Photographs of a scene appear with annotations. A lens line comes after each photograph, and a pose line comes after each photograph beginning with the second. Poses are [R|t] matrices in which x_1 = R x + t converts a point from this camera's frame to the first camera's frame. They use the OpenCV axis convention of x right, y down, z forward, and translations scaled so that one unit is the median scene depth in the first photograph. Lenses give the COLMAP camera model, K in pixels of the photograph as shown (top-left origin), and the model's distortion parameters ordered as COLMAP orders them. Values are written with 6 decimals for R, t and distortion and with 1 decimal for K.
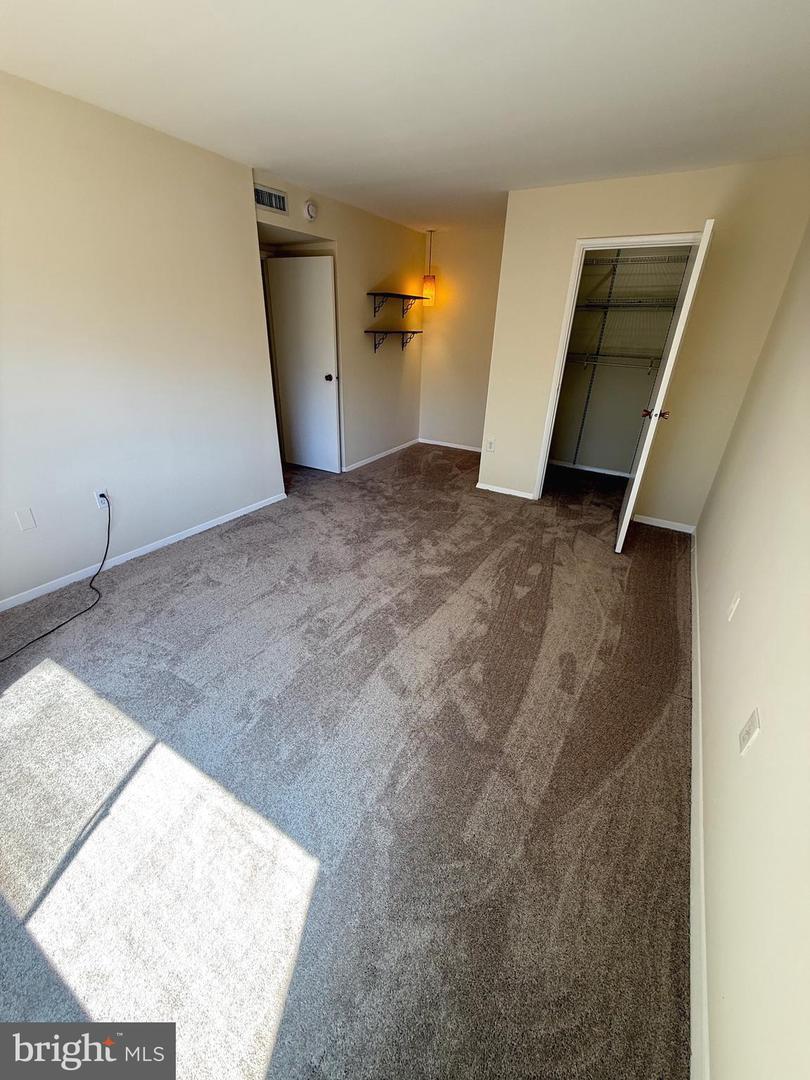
lens RADIAL K [[435.8, 0, 403.9], [0, 435.8, 539.8], [0, 0, 1]] dist [-0.010636, -0.000036]
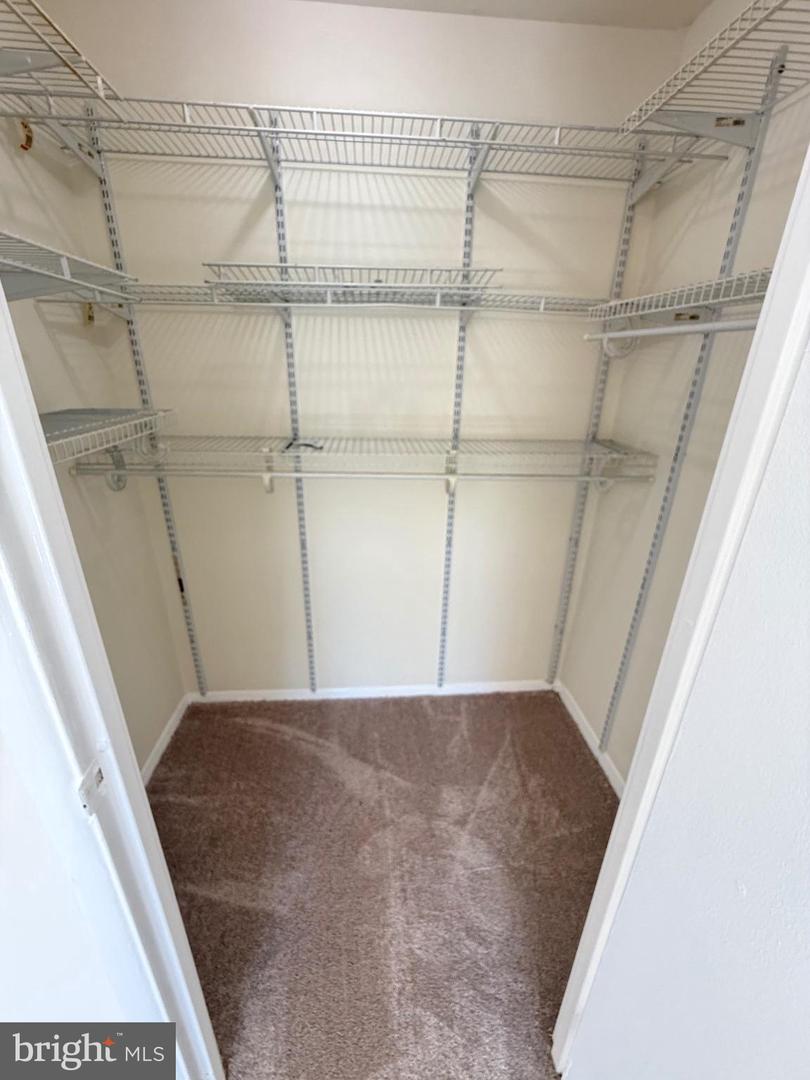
lens RADIAL K [[435.8, 0, 402.7], [0, 435.8, 538.2], [0, 0, 1]] dist [-0.010636, -0.000036]
pose [[0.816435, -0.232310, 0.528646, 0.341213], [0.265699, 0.963965, 0.013266, -0.366695], [-0.512678, 0.129630, 0.848739, 0.728596]]
